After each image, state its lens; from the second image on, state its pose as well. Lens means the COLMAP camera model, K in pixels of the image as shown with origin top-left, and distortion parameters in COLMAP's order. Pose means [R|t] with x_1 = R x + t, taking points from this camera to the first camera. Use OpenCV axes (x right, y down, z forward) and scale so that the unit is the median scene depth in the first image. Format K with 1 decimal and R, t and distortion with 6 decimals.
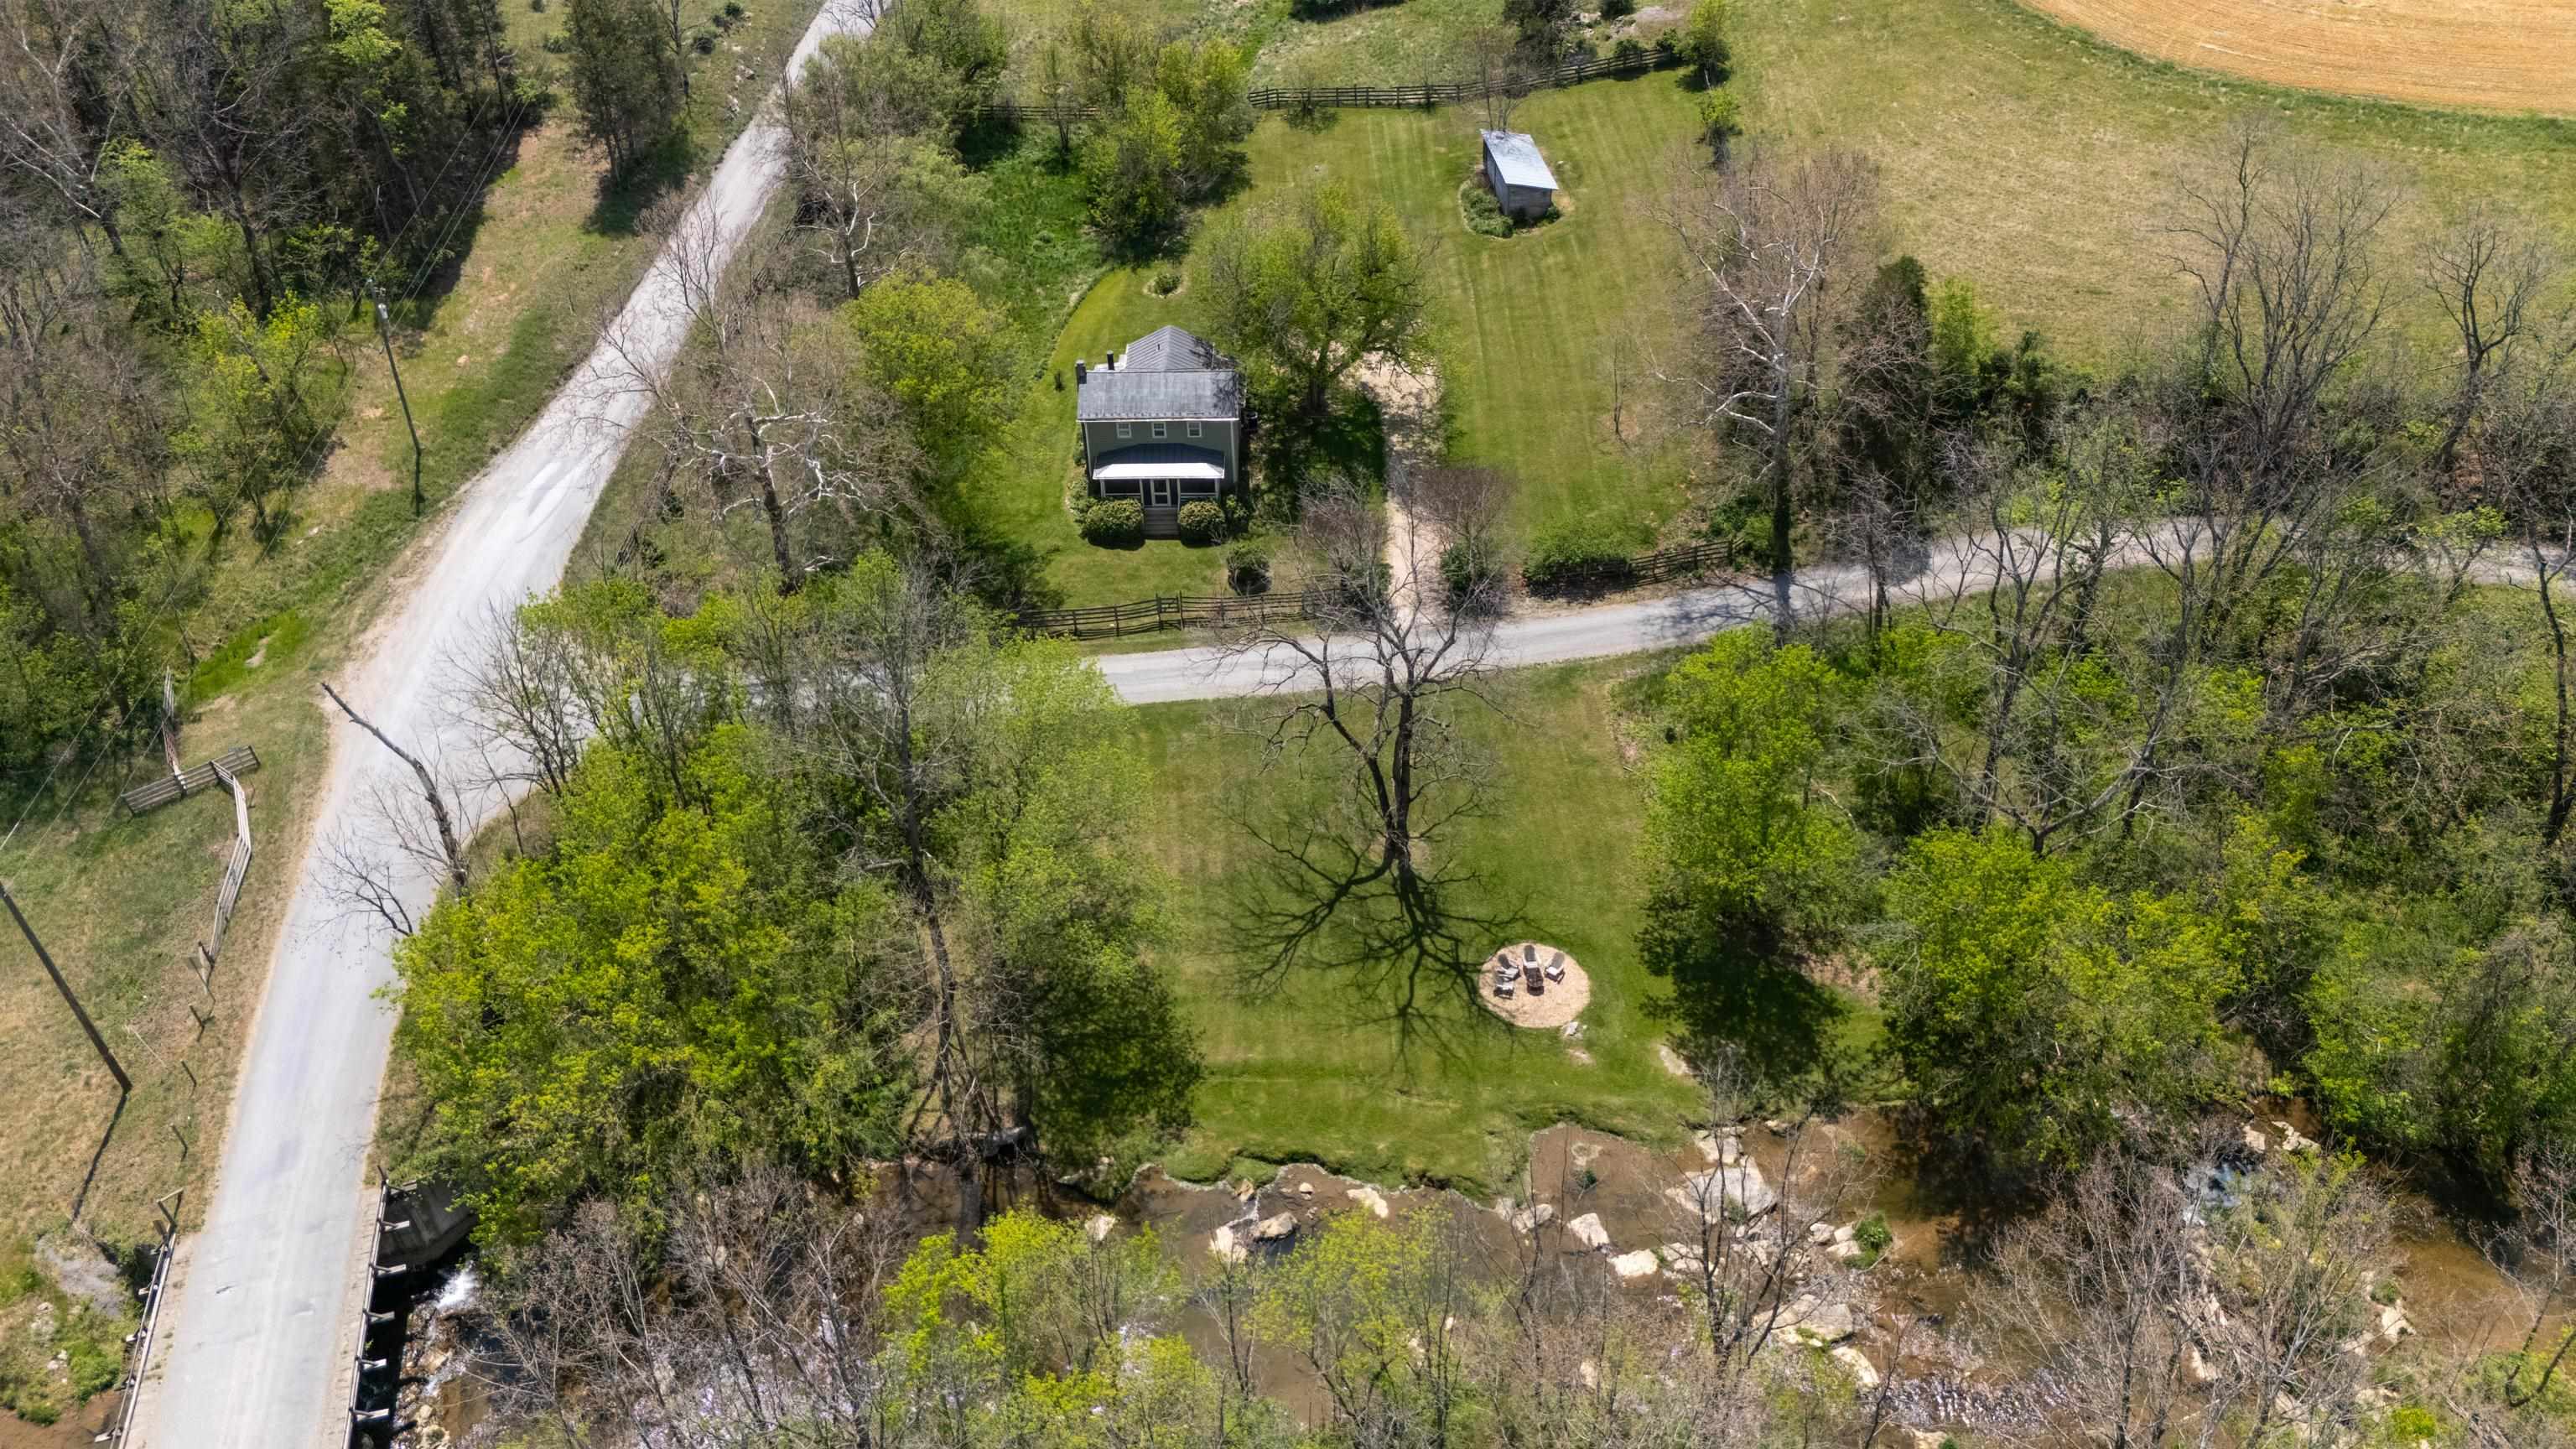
lens RADIAL K [[1897.2, 0, 1283.9], [0, 1897.2, 715.8], [0, 0, 1]] dist [0.065283, -0.055543]
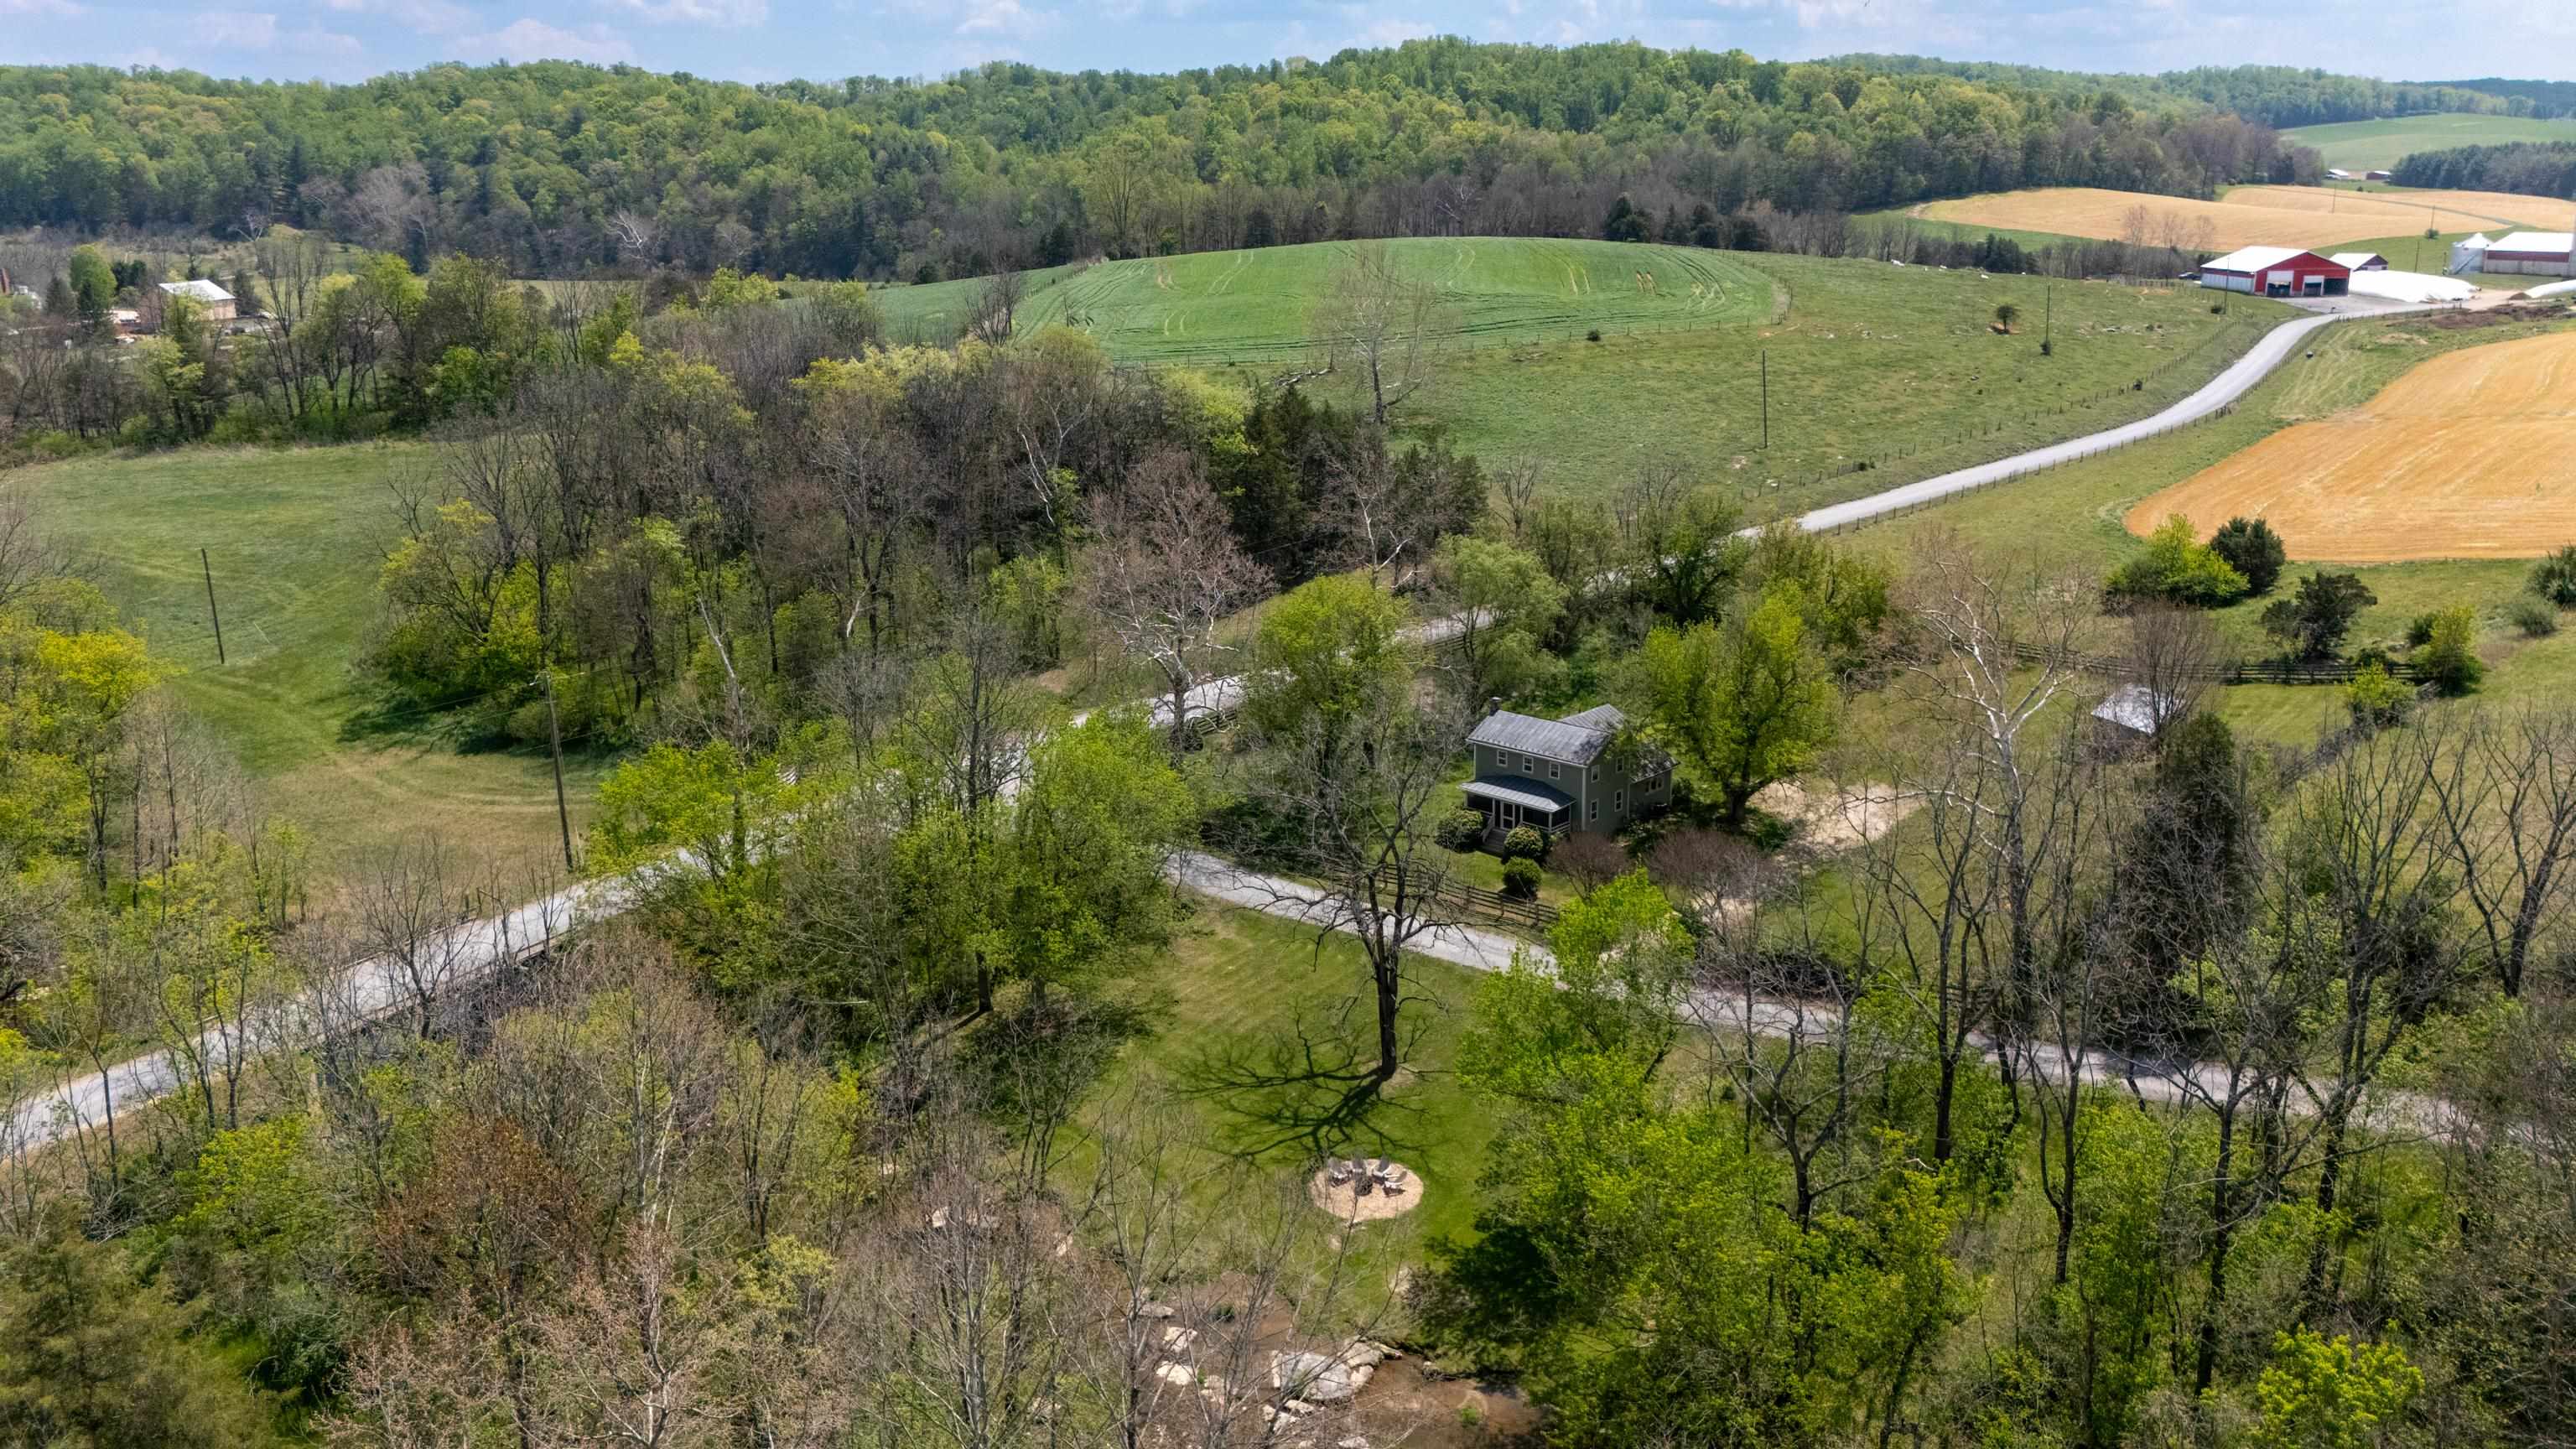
lens RADIAL K [[1897.2, 0, 1286.4], [0, 1897.2, 710.8], [0, 0, 1]] dist [0.065283, -0.055543]
pose [[0.731381, 0.191158, -0.654630, 0.588015], [-0.432344, 0.872327, -0.228307, 0.143121], [0.527409, 0.450005, 0.720649, 0.141835]]
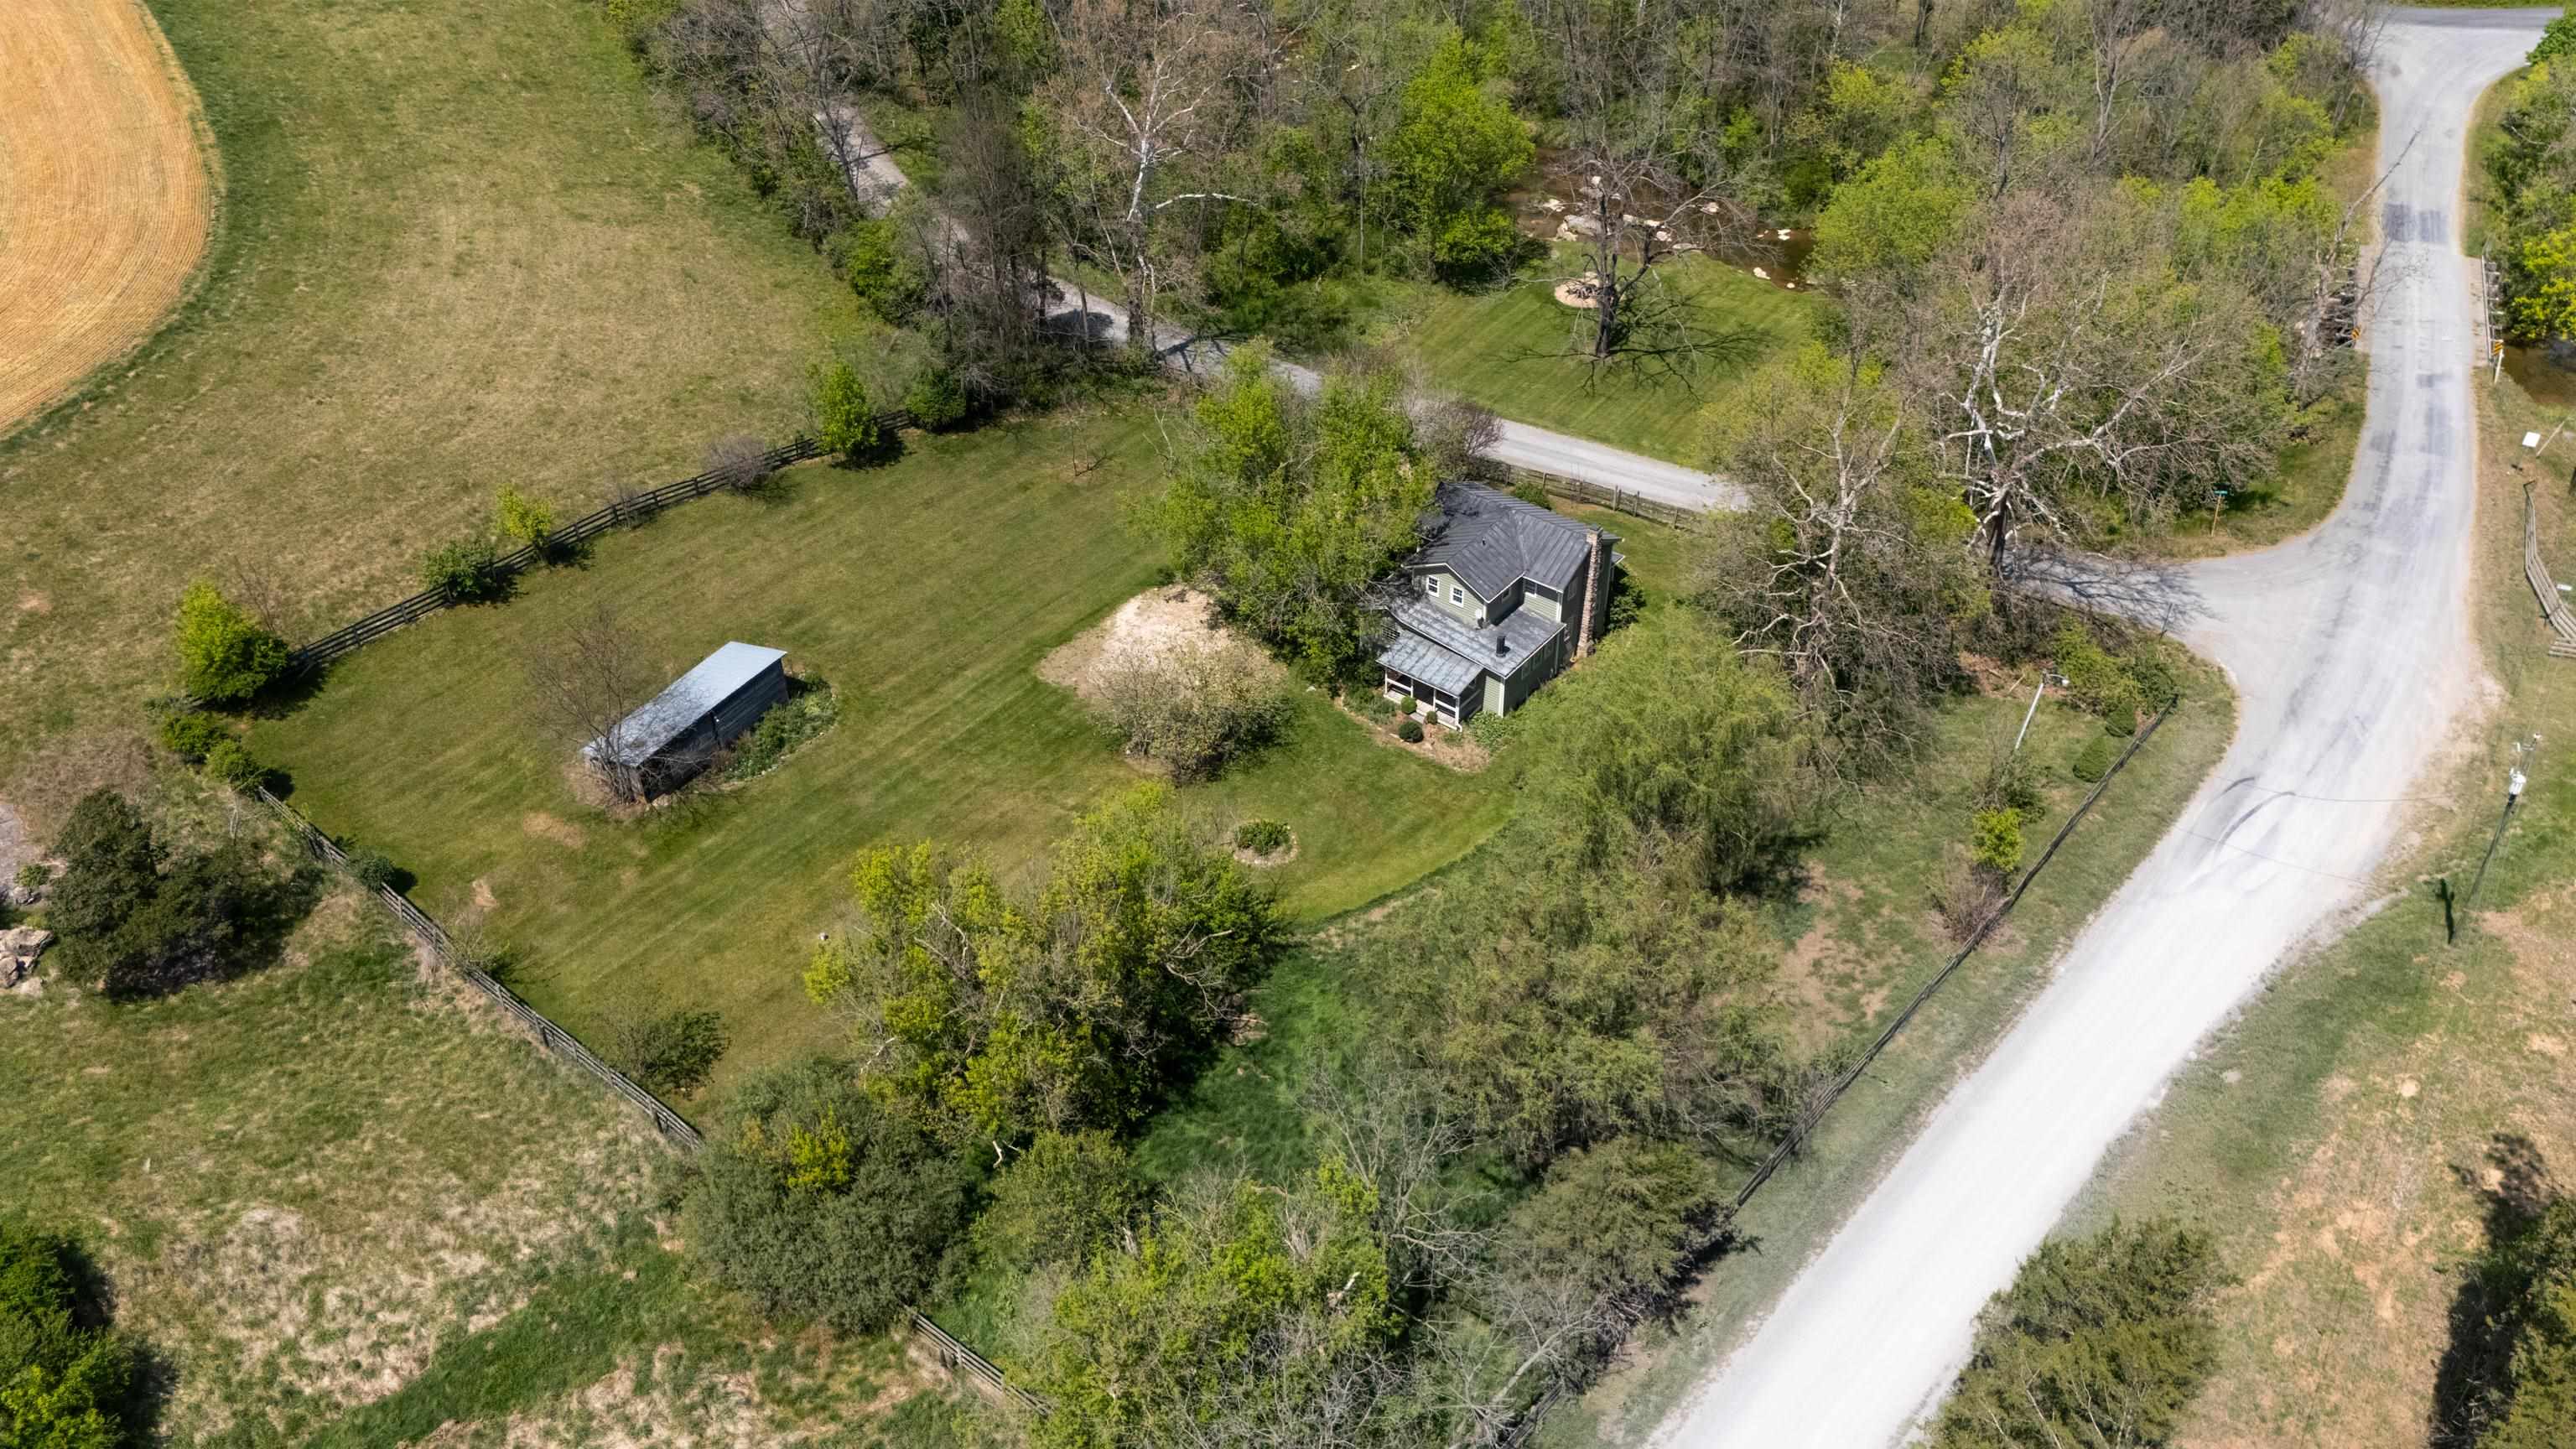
lens RADIAL K [[1897.2, 0, 1292.5], [0, 1897.2, 740.0], [0, 0, 1]] dist [0.065283, -0.055543]
pose [[-0.793785, -0.353627, 0.494826, -0.493350], [0.417154, 0.275501, 0.866072, -1.035061], [-0.442592, 0.893894, -0.071172, 1.315709]]
